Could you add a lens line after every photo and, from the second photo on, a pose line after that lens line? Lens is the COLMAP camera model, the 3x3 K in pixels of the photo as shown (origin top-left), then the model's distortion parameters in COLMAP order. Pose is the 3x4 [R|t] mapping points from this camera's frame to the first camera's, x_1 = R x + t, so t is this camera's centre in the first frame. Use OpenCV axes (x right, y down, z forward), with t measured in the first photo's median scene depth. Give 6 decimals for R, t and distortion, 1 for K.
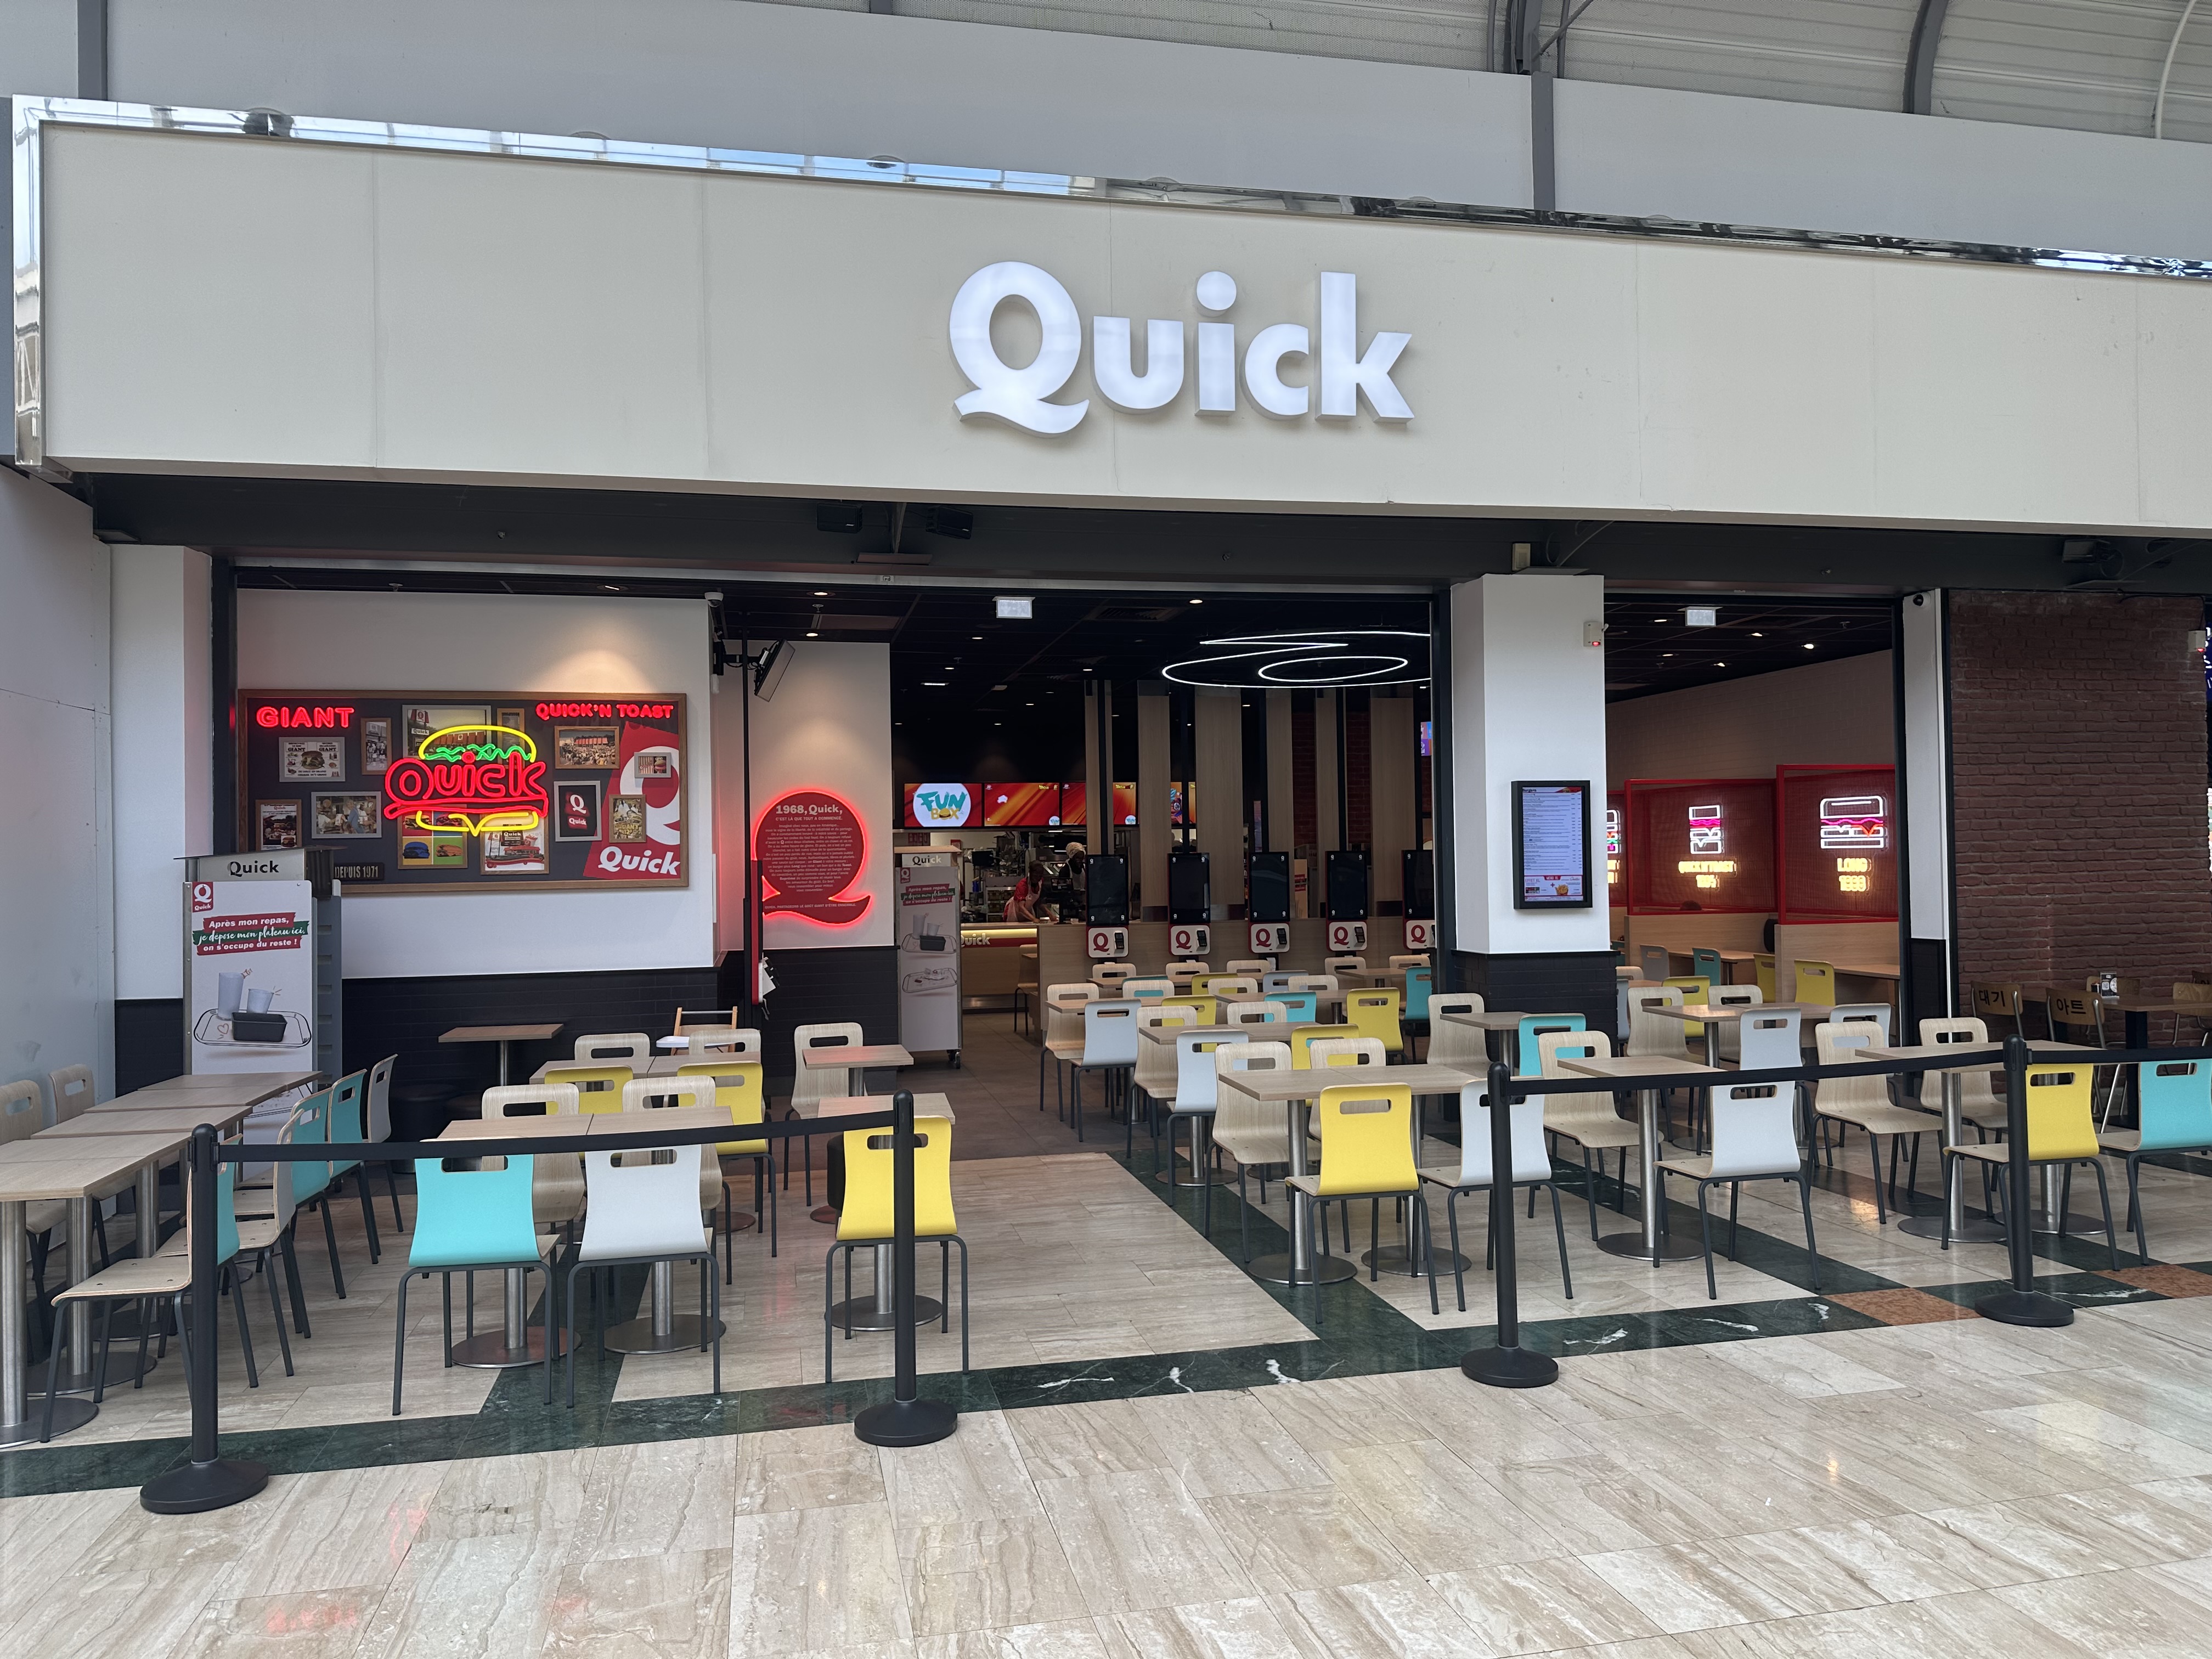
lens RADIAL K [[1535.6, 0, 1098.9], [0, 1535.6, 831.3], [0, 0, 1]] dist [0.006918, 0.000796]
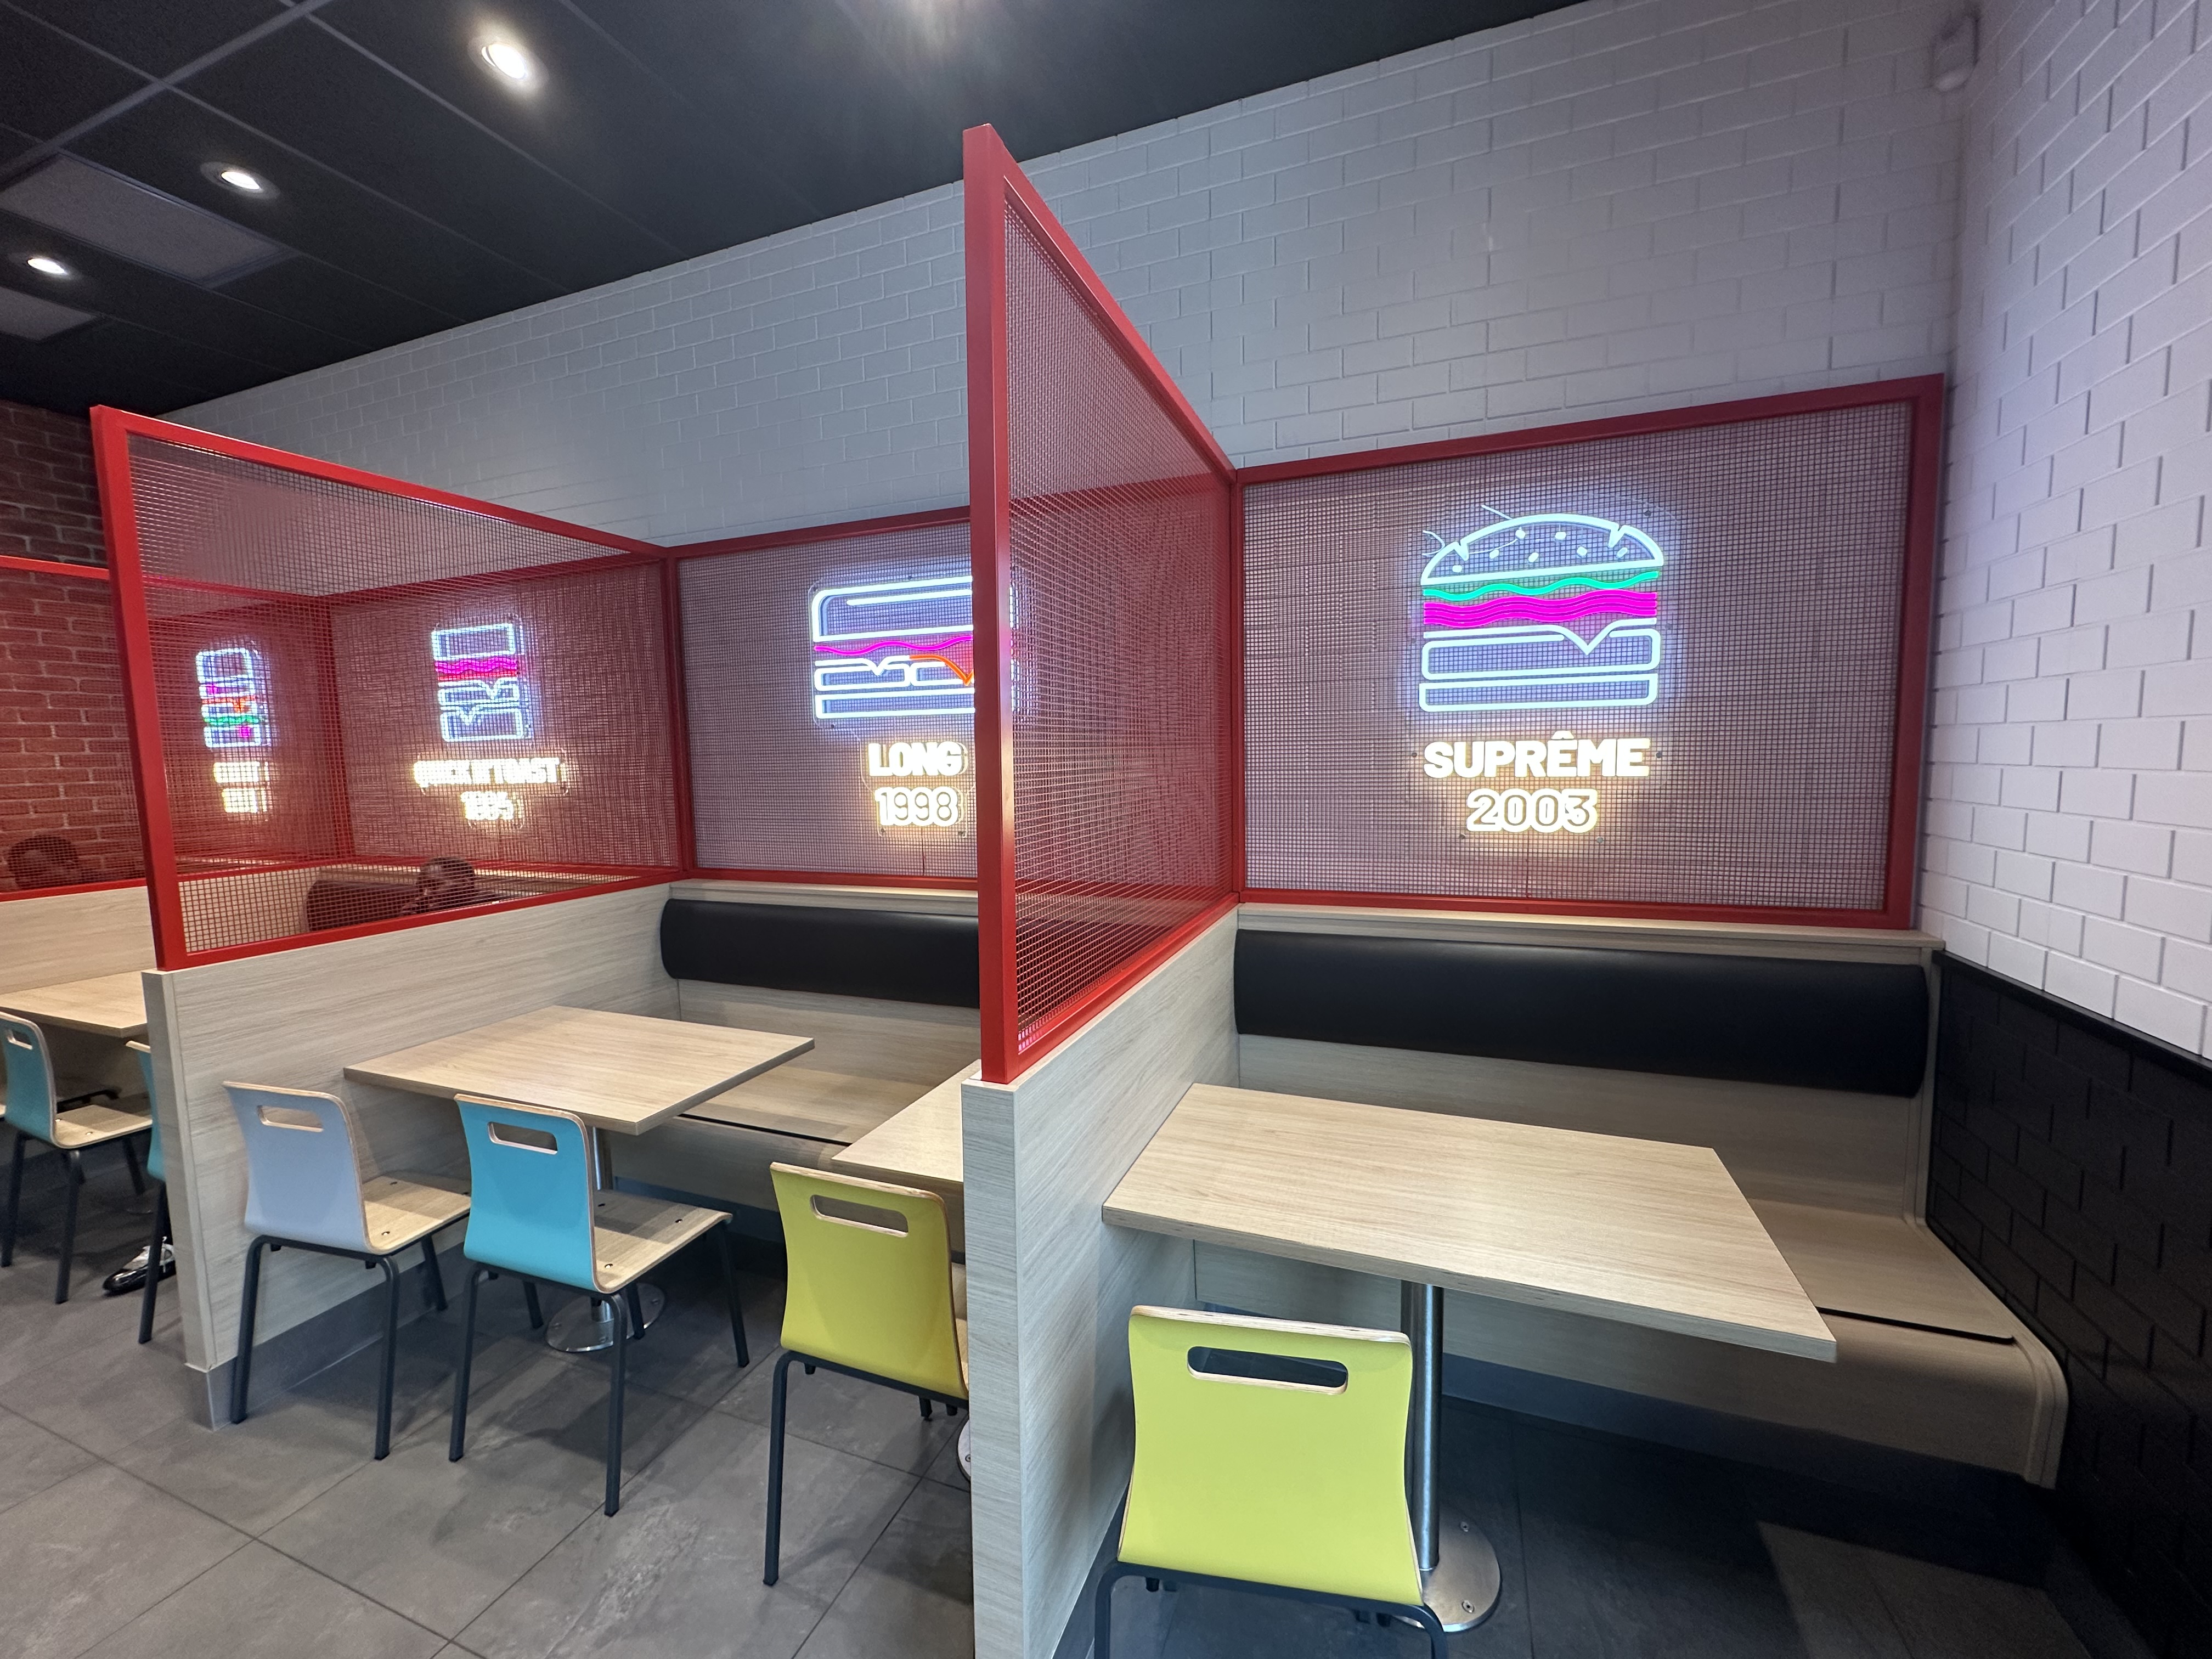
lens RADIAL K [[891.5, 0, 1093.7], [0, 891.5, 835.0], [0, 0, 1]] dist [-0.002220, -0.000094]
pose [[0.554296, -0.078389, 0.828620, 0.289527], [-0.001396, 0.995466, 0.095107, 0.017254], [-0.832318, -0.053874, 0.551674, 0.740388]]
